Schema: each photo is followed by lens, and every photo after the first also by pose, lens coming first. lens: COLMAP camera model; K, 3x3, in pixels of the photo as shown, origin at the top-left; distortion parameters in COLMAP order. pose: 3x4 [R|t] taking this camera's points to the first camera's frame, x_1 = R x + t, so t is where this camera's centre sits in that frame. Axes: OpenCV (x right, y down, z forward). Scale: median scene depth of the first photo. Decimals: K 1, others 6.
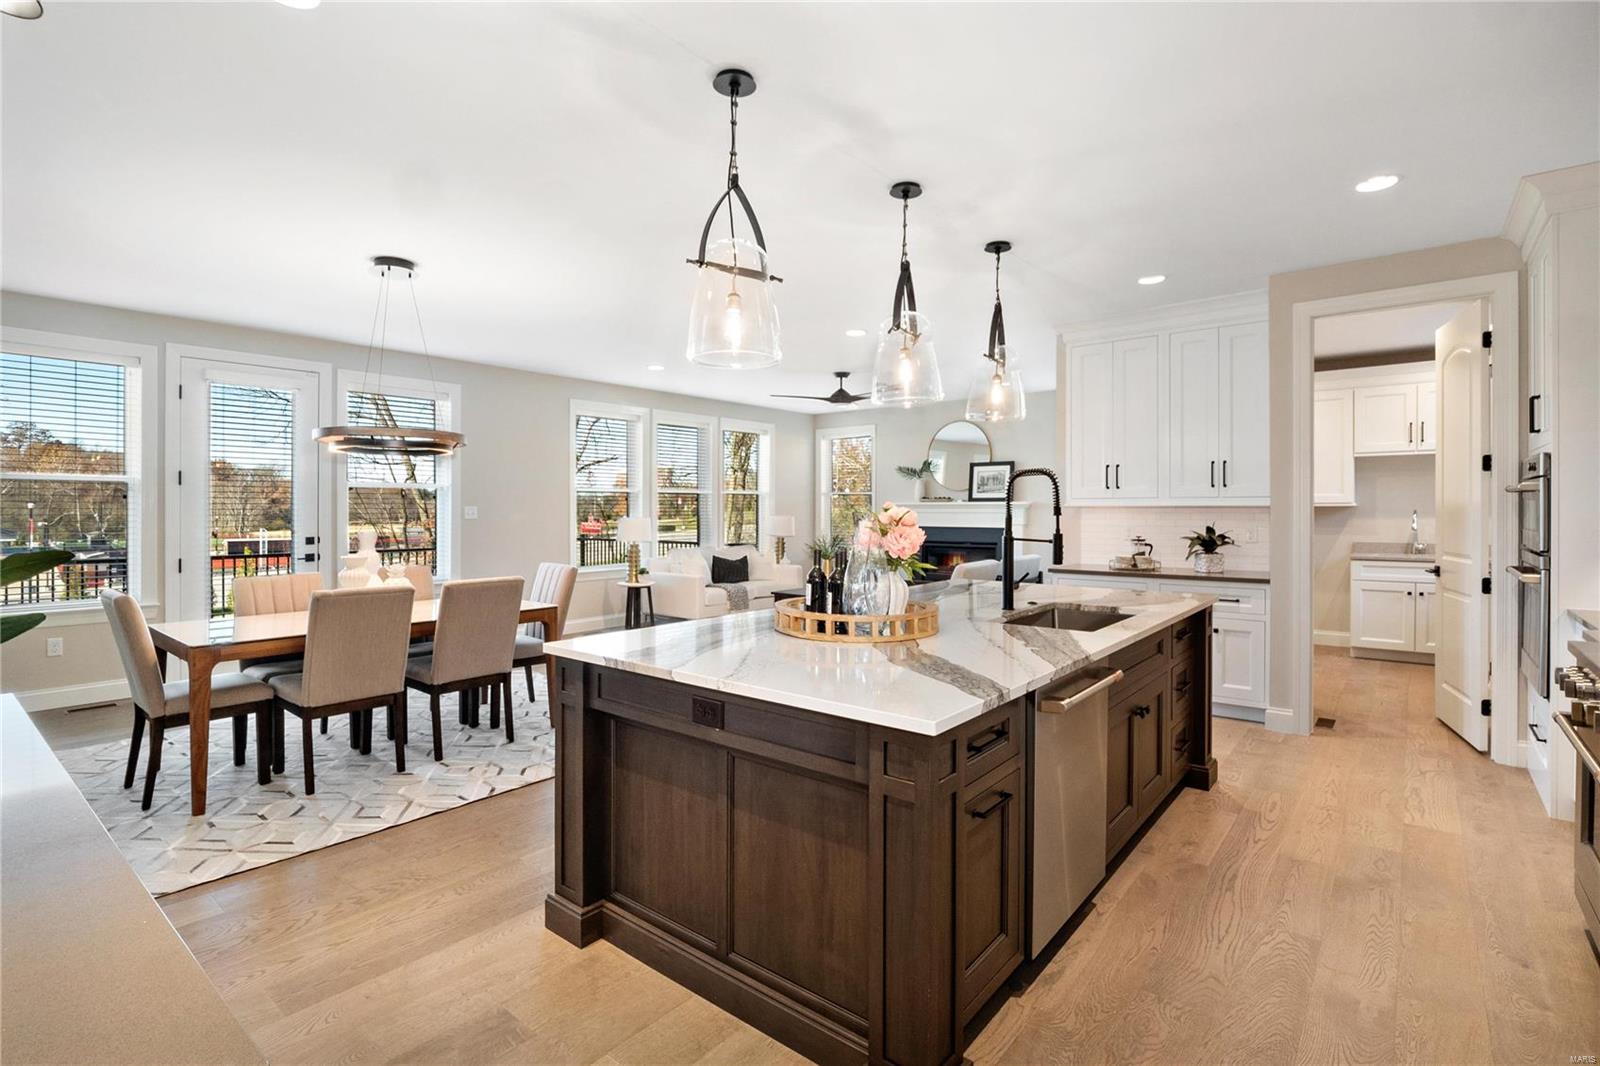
lens RADIAL K [[759.6, 0, 809.6], [0, 759.6, 512.7], [0, 0, 1]] dist [-0.015091, -0.000675]
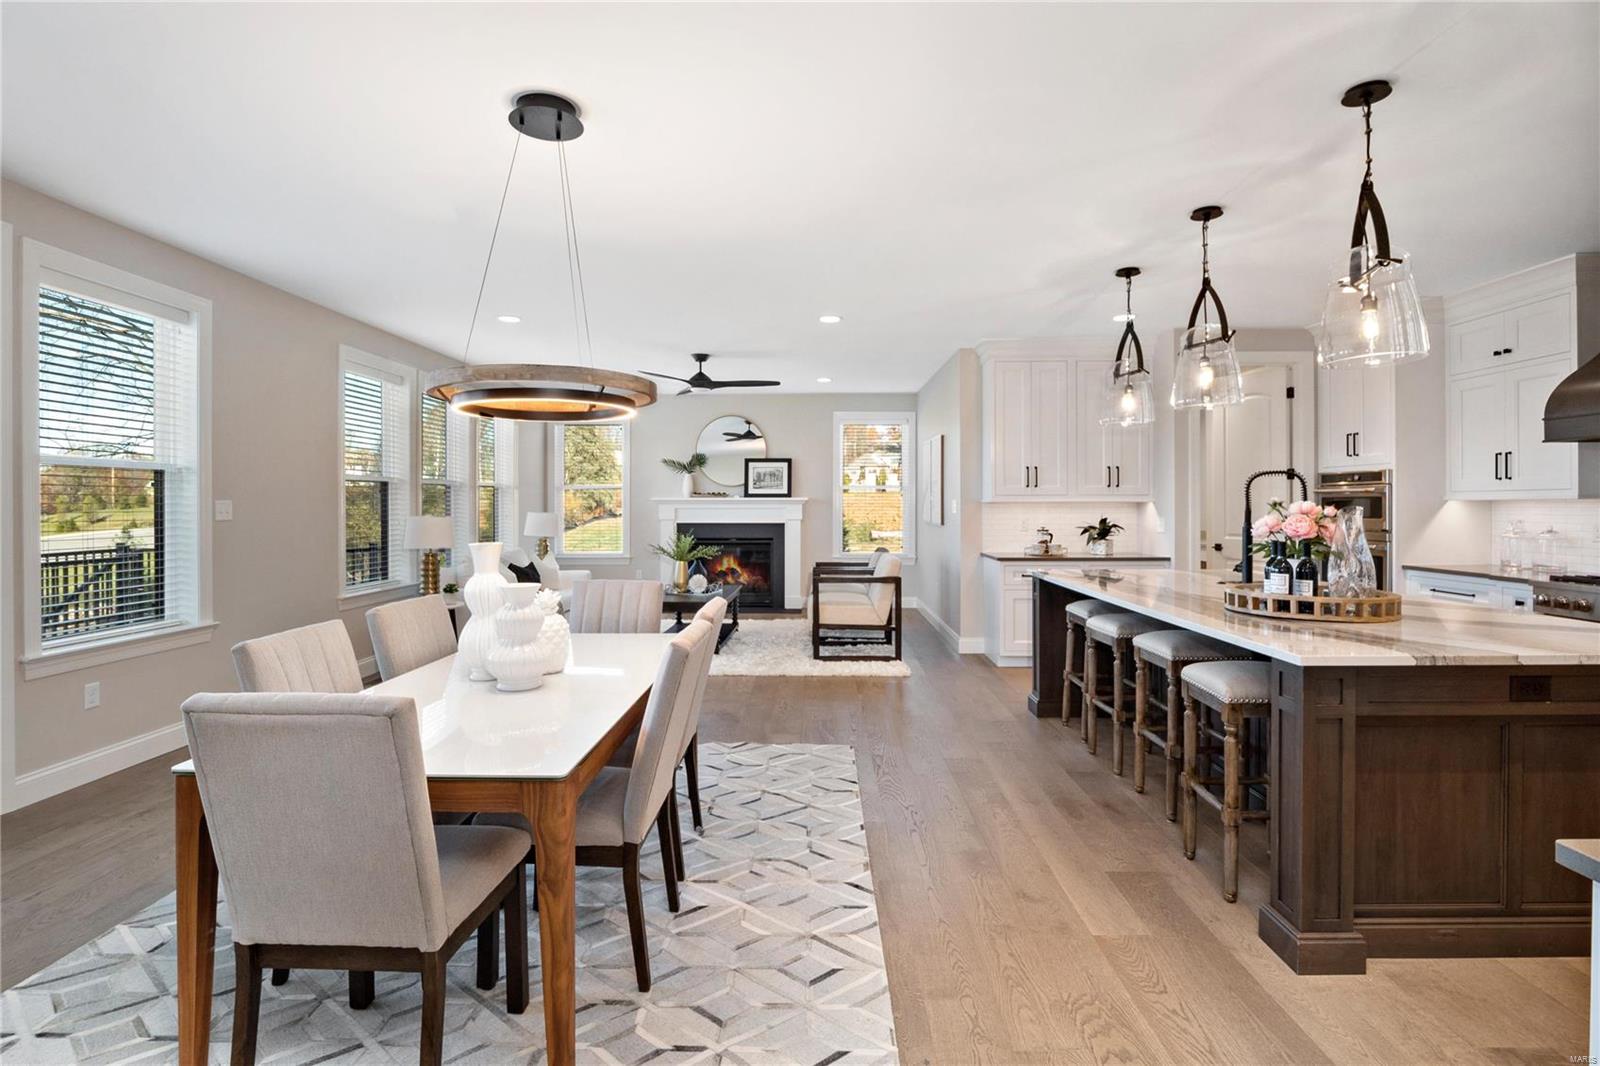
lens RADIAL K [[759.6, 0, 809.6], [0, 759.6, 512.7], [0, 0, 1]] dist [-0.015091, -0.000675]
pose [[0.783943, -0.006840, 0.620795, -0.827323], [0.003874, 0.999974, 0.006125, -0.000754], [-0.620821, -0.002396, 0.783949, 0.410972]]
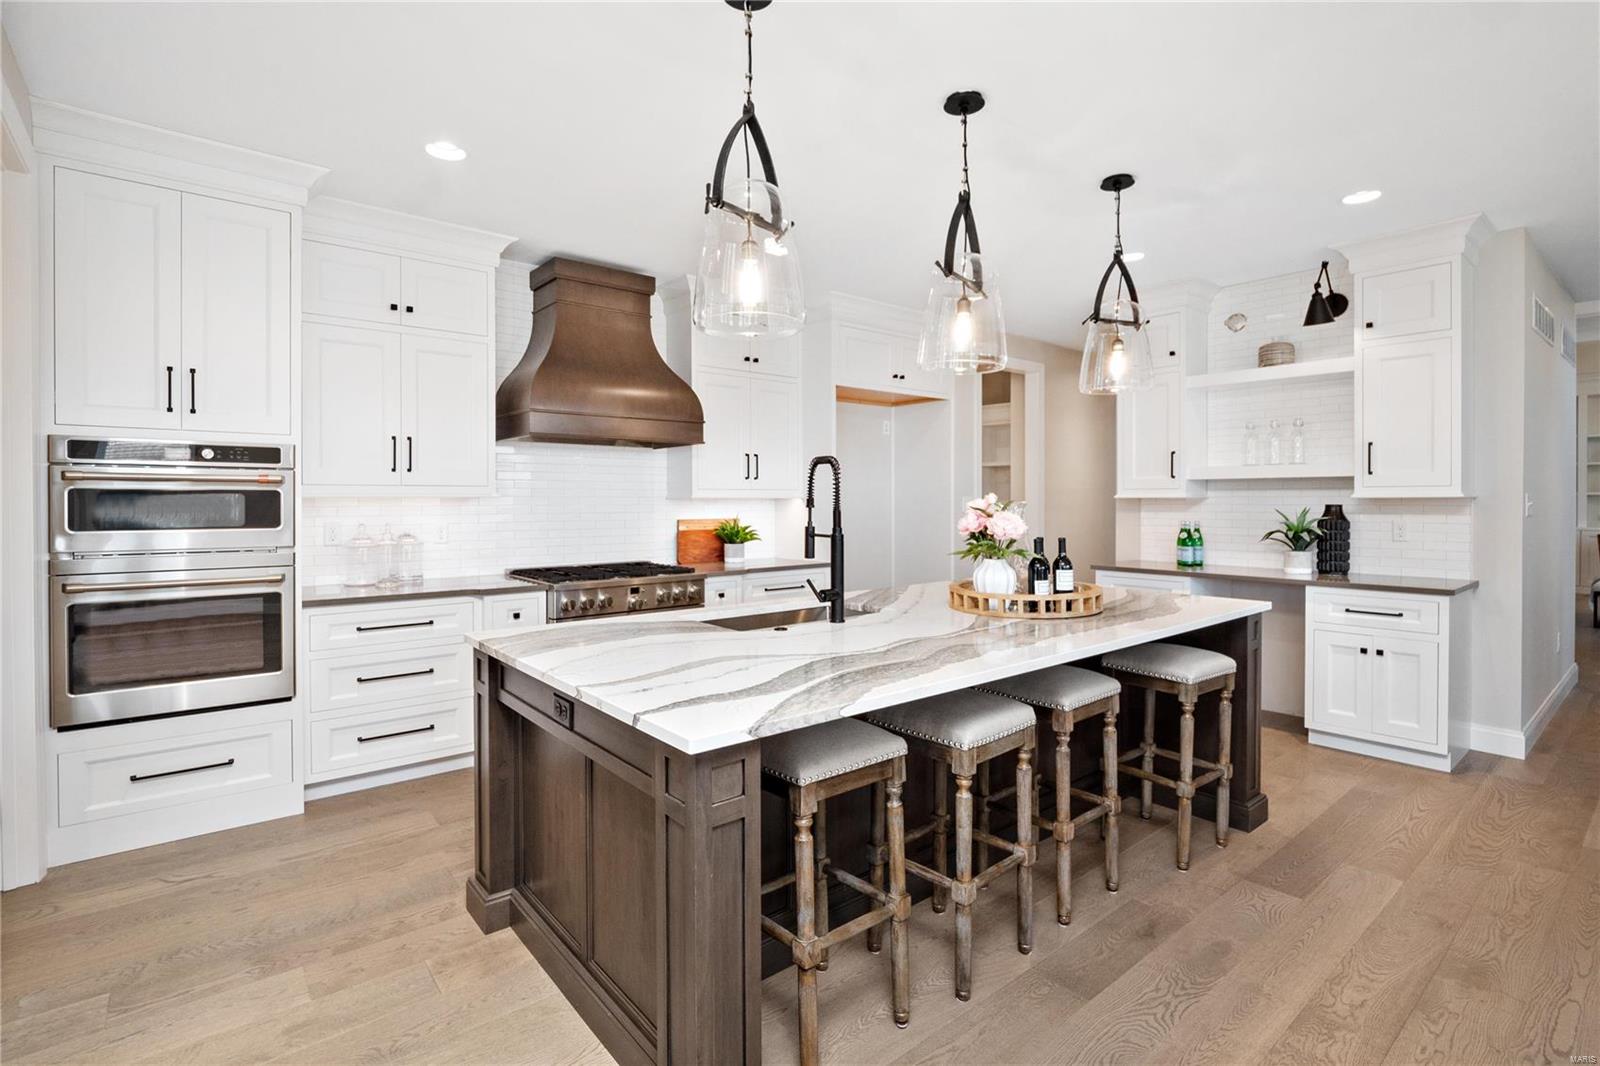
lens RADIAL K [[760.0, 0, 816.4], [0, 760.0, 496.7], [0, 0, 1]] dist [-0.004392, -0.000562]
pose [[-0.982034, 0.003119, 0.188677, 0.098132], [0.003980, 0.999983, 0.004185, -0.011789], [-0.188661, 0.004861, -0.982030, 1.494868]]
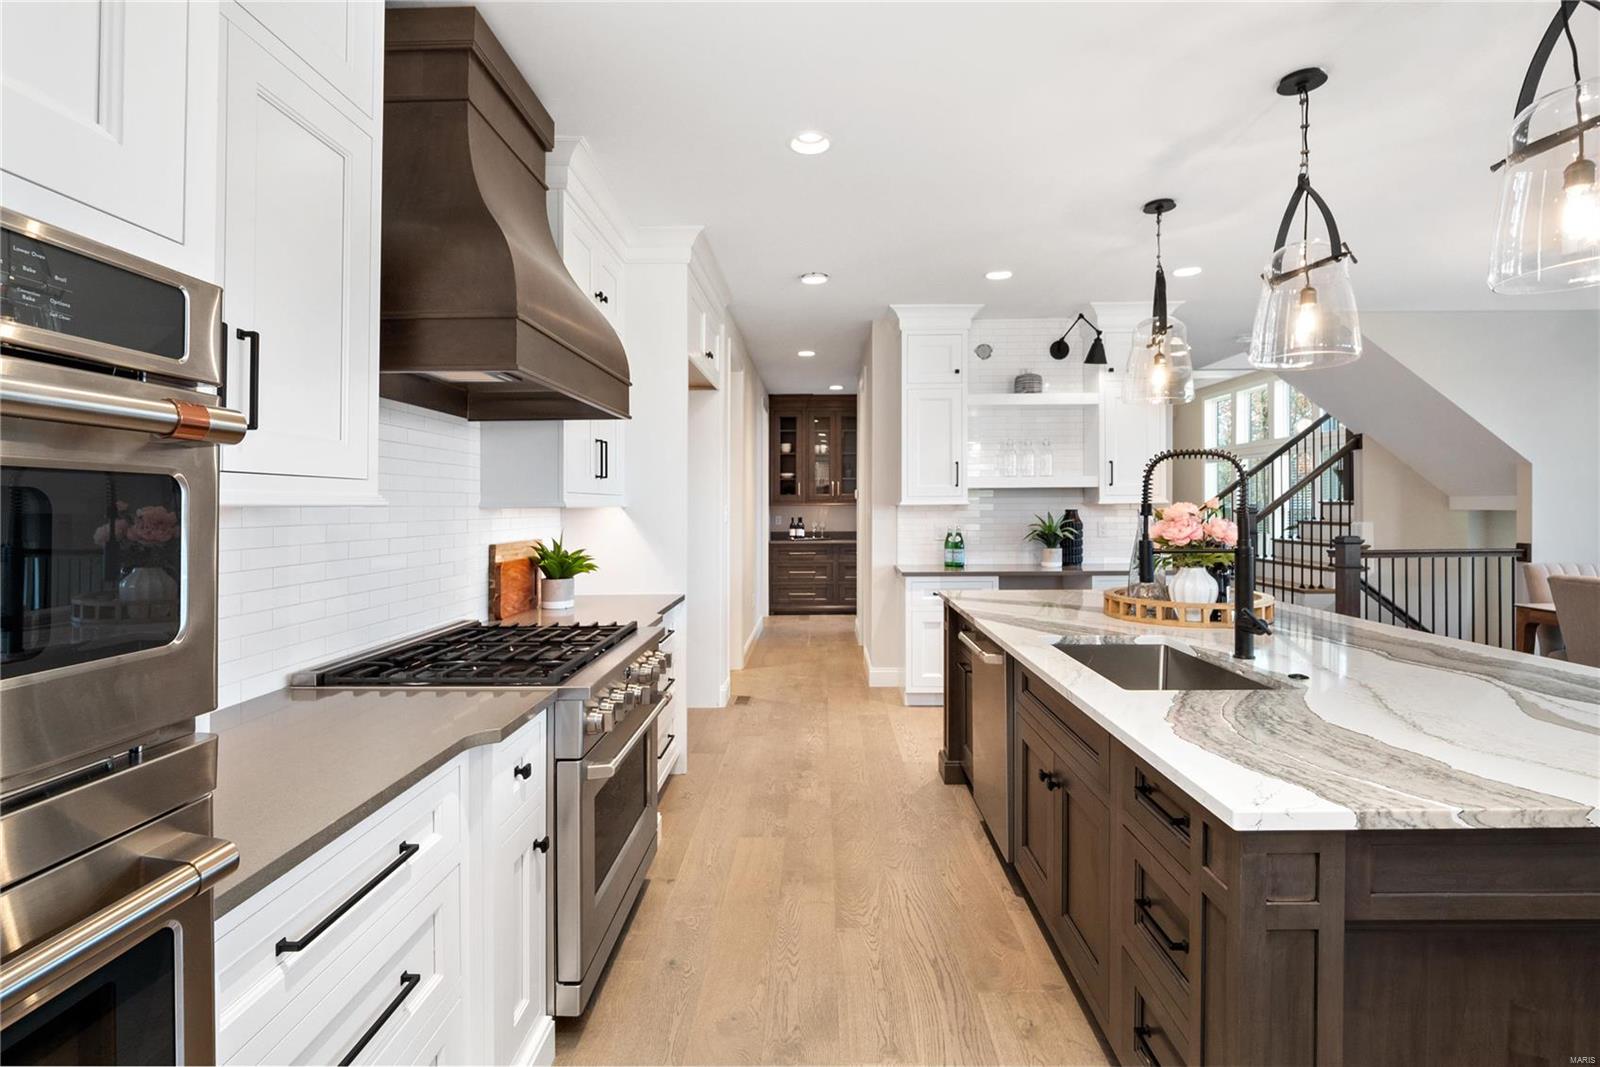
lens RADIAL K [[759.6, 0, 809.6], [0, 759.6, 513.2], [0, 0, 1]] dist [-0.015091, -0.000675]
pose [[-0.790766, 0.013058, -0.611980, 0.794626], [0.005277, 0.999881, 0.014516, -0.008031], [0.612096, 0.008250, -0.790740, 1.065137]]
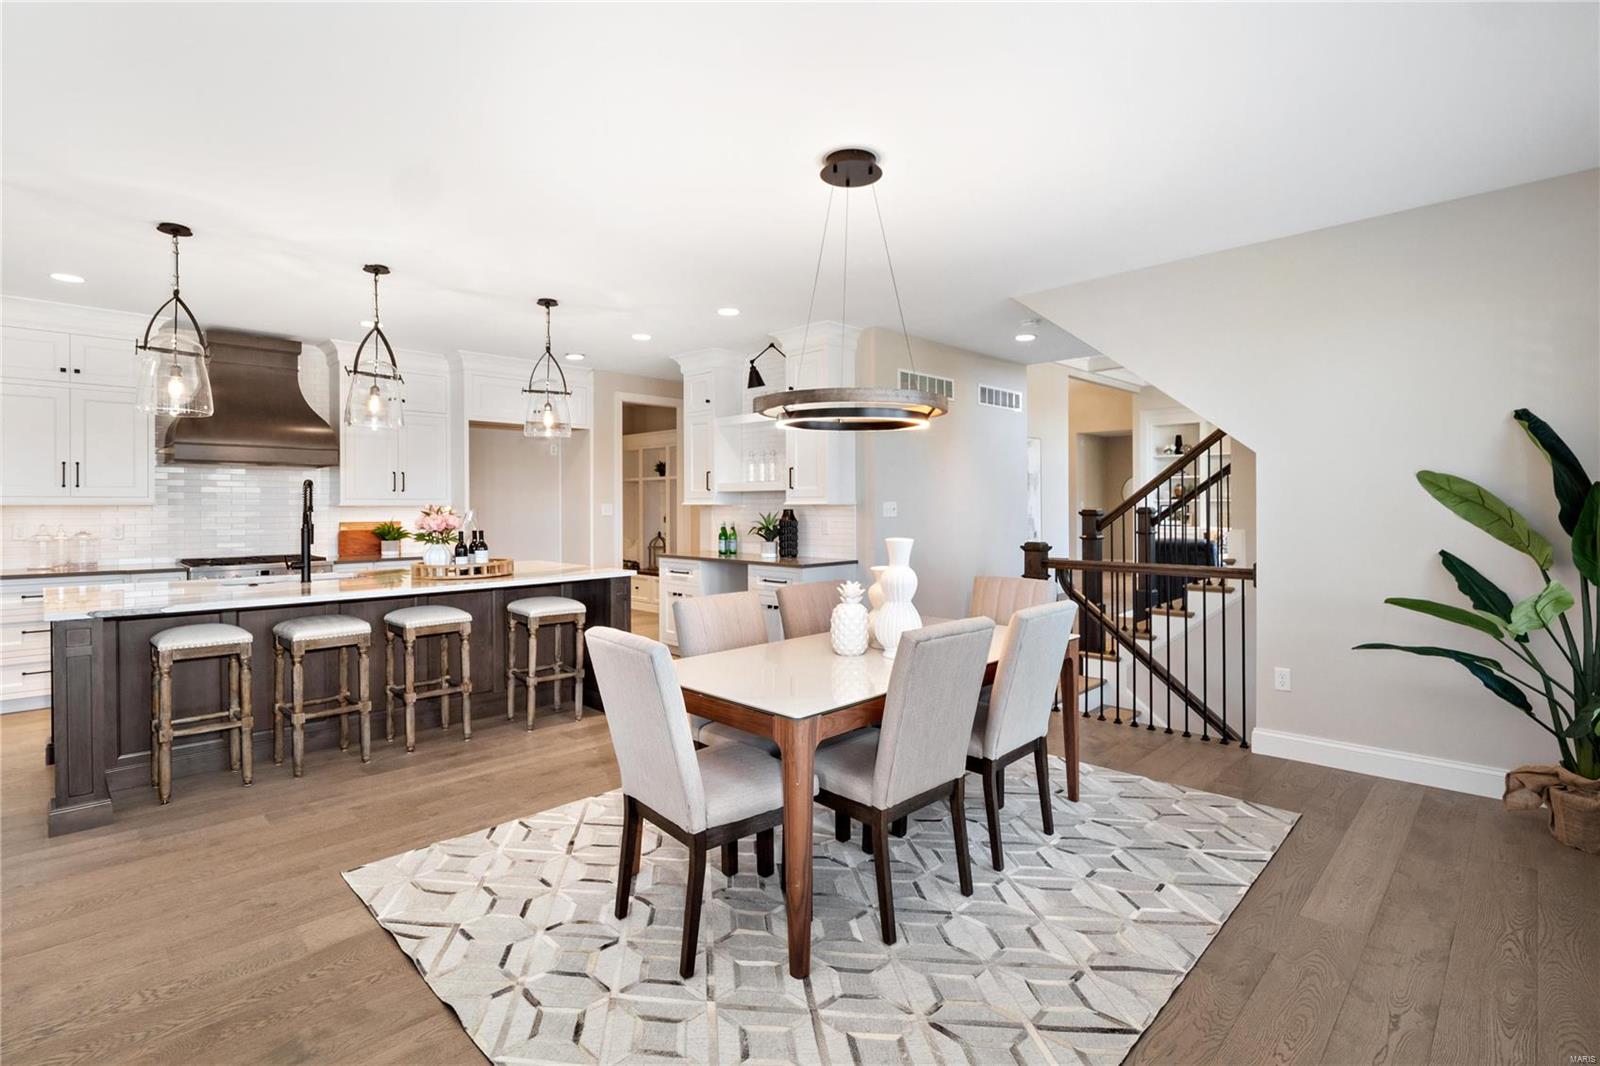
lens RADIAL K [[751.1, 0, 800.4], [0, 751.1, 494.2], [0, 0, 1]] dist [0.001595, -0.007994]
pose [[-0.995801, 0.005500, 0.091383, -0.614361], [0.004825, 0.999959, -0.007599, -0.012376], [-0.091421, -0.007126, -0.995787, 1.848921]]
